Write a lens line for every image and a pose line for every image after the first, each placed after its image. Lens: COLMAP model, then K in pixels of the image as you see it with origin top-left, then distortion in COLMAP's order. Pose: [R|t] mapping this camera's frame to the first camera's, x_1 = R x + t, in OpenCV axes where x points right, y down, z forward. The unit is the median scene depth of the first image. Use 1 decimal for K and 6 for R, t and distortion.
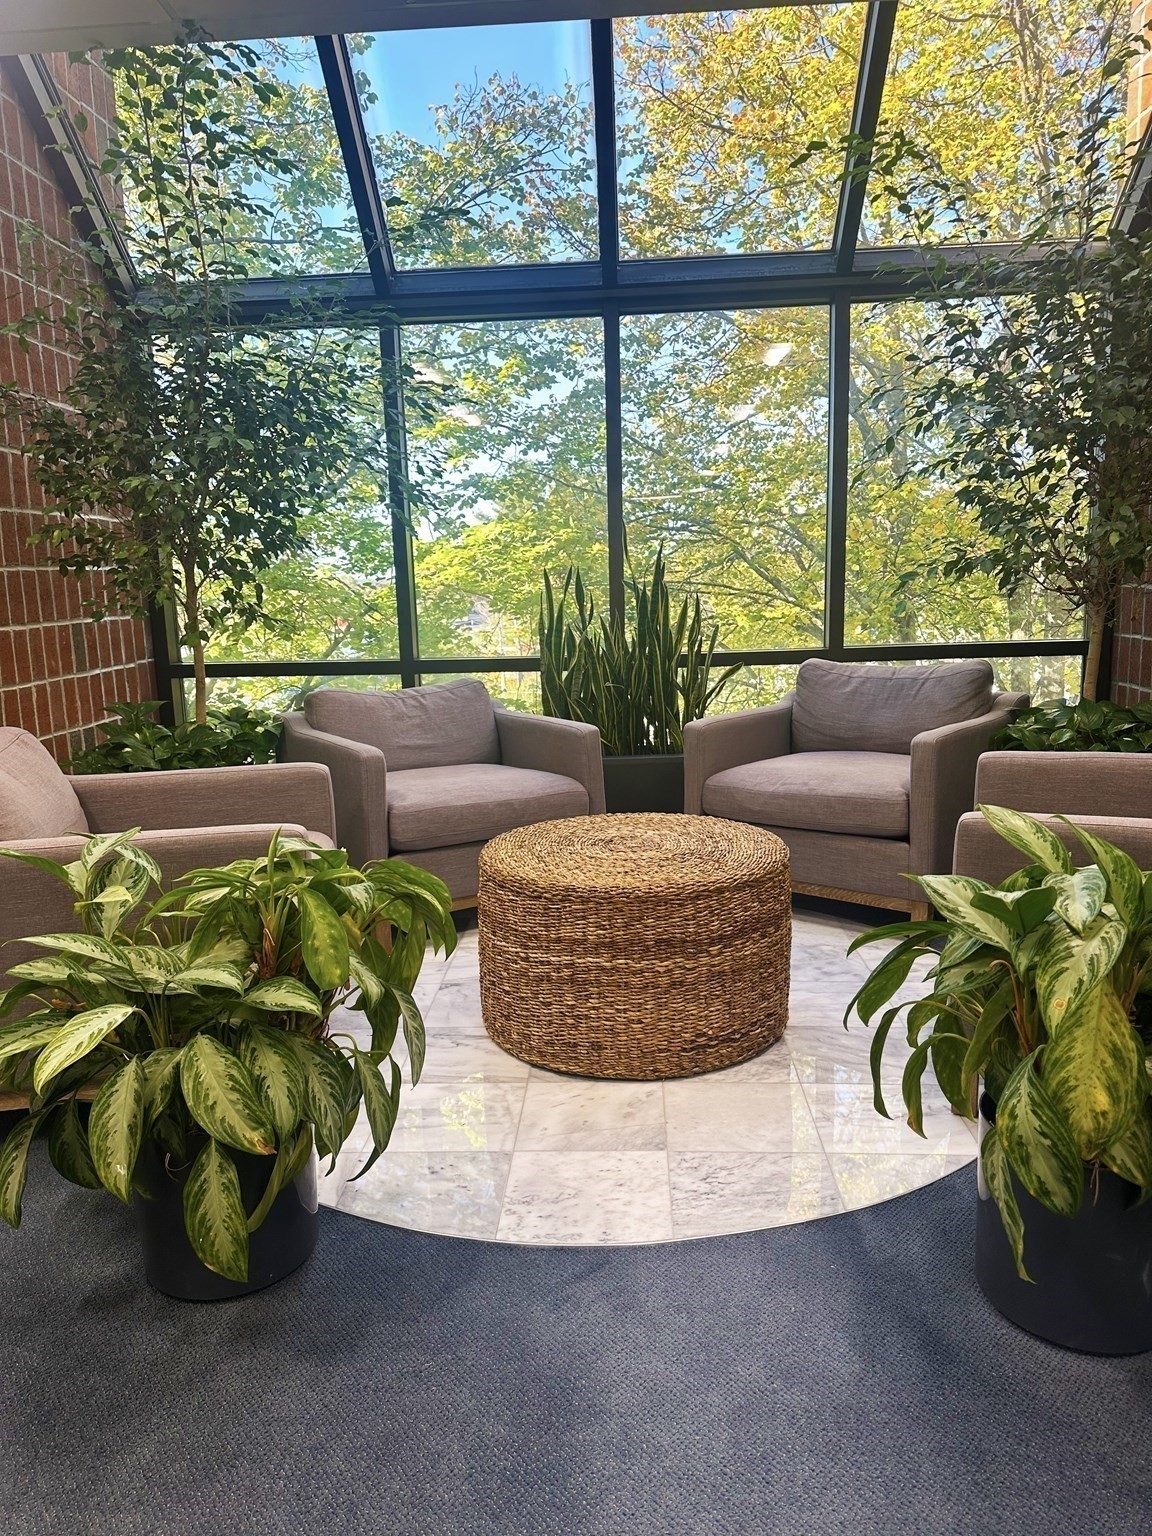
lens RADIAL K [[1093.6, 0, 576.0], [0, 1093.6, 768.0], [0, 0, 1]] dist [0.194968, -0.403910]
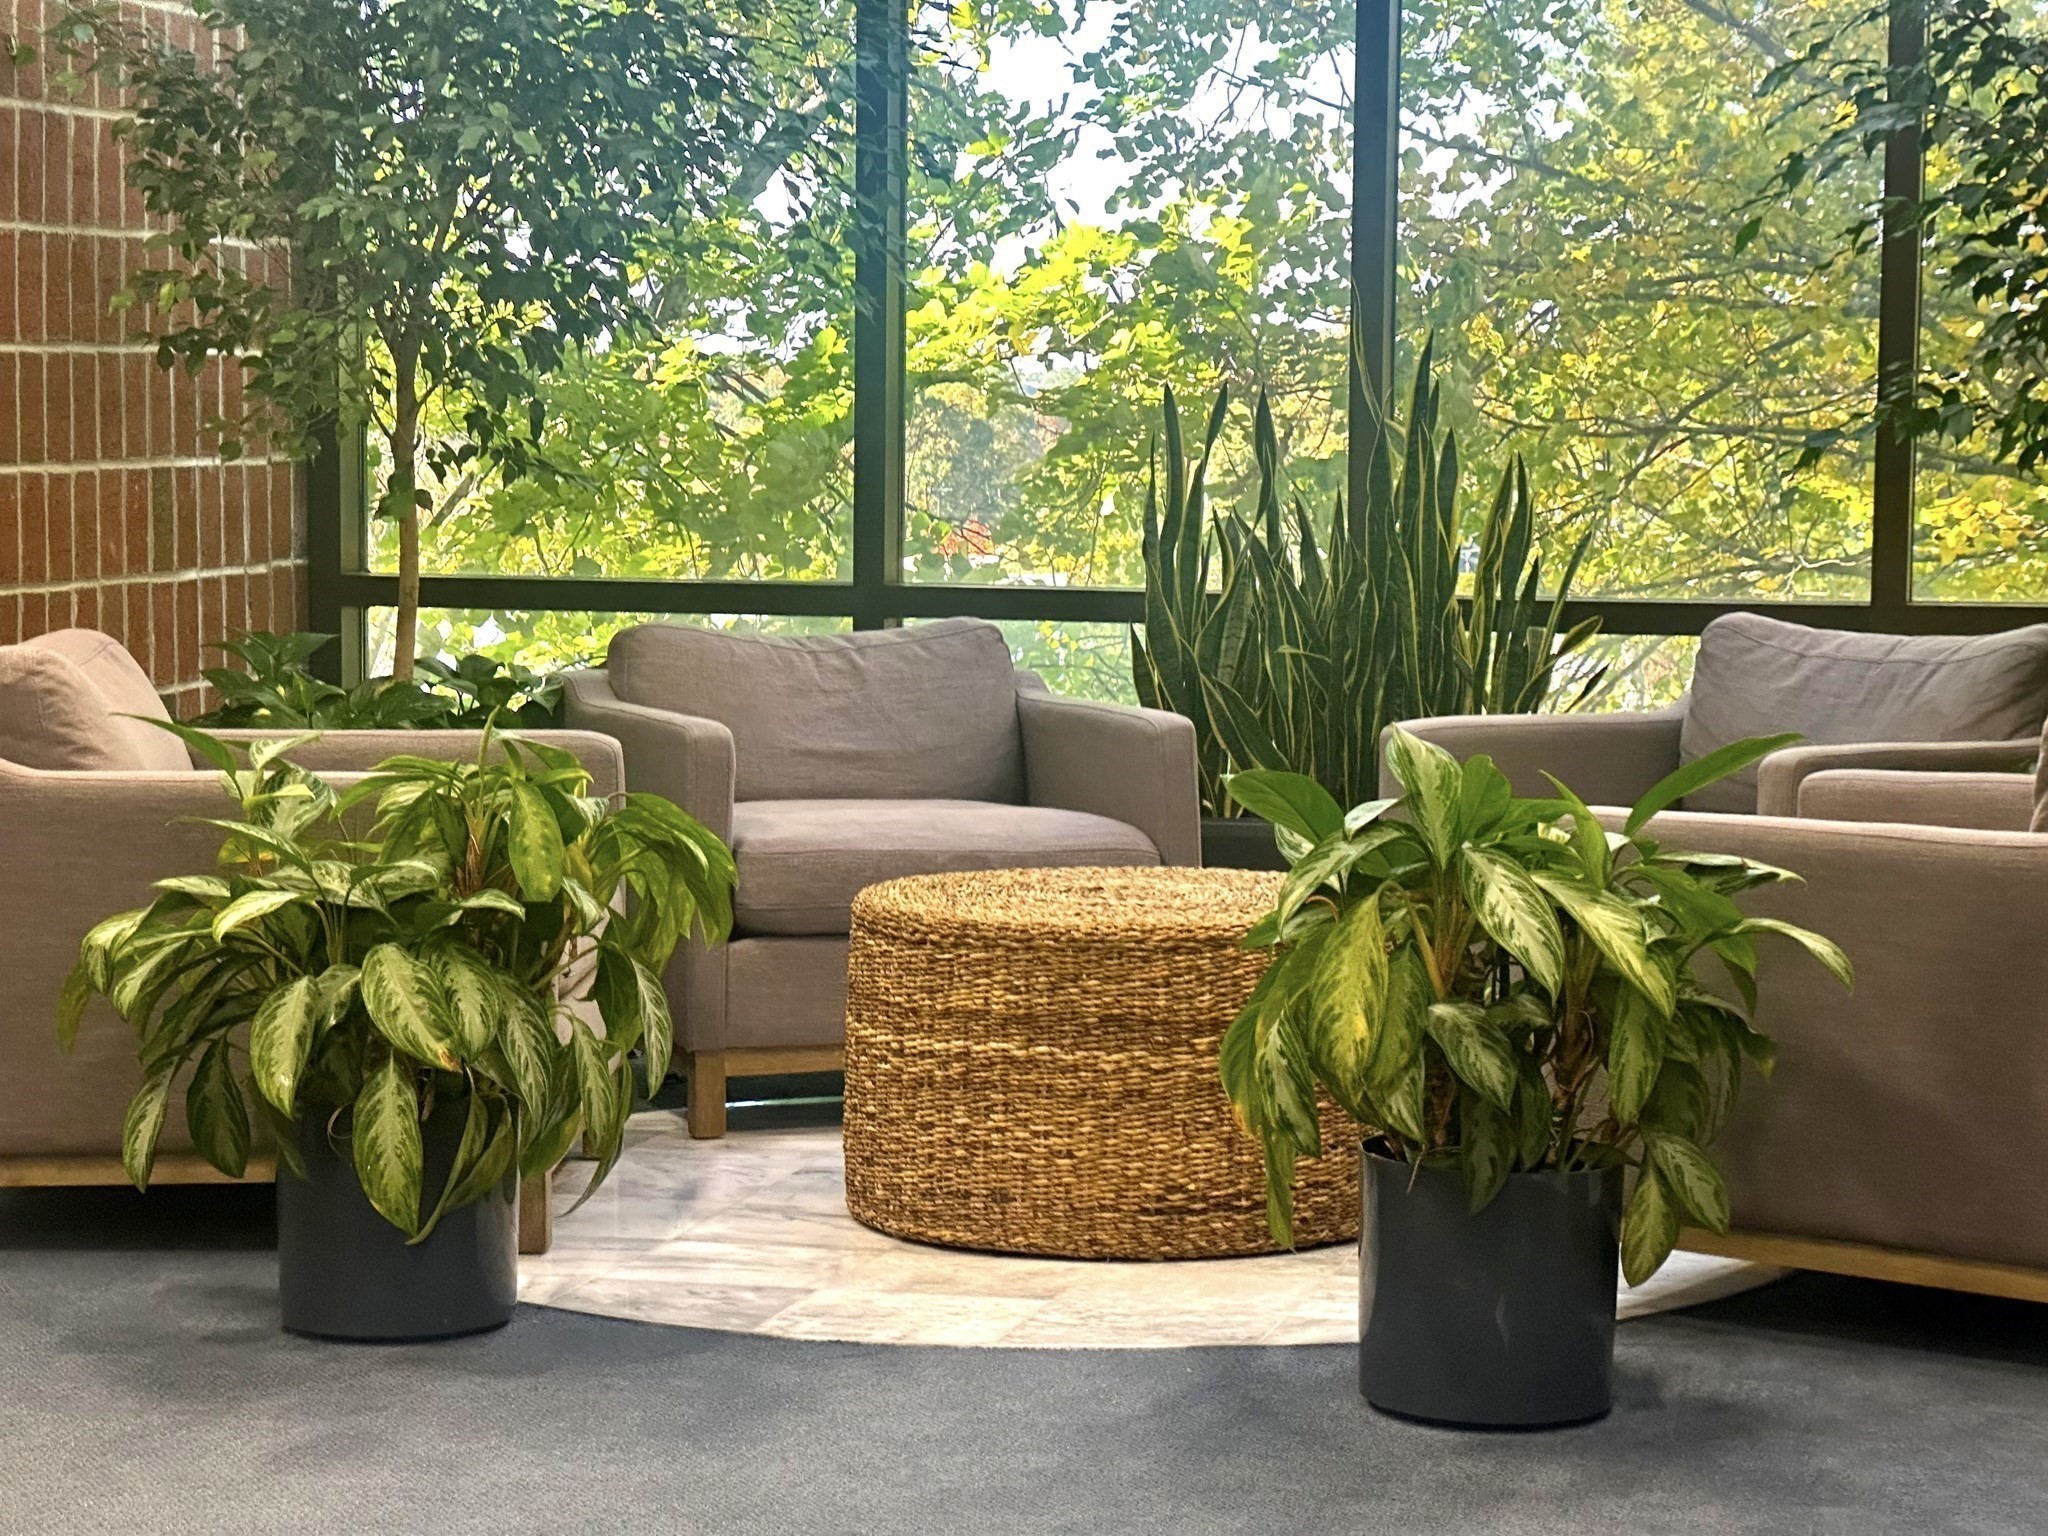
lens RADIAL K [[4586.6, 0, 1024.0], [0, 4586.6, 768.0], [0, 0, 1]] dist [-0.275919, 9.179009]
pose [[0.981366, 0.053833, -0.184452, 0.472315], [-0.069552, 0.994379, -0.079832, 0.218902], [0.179118, 0.091173, 0.979594, -1.424376]]
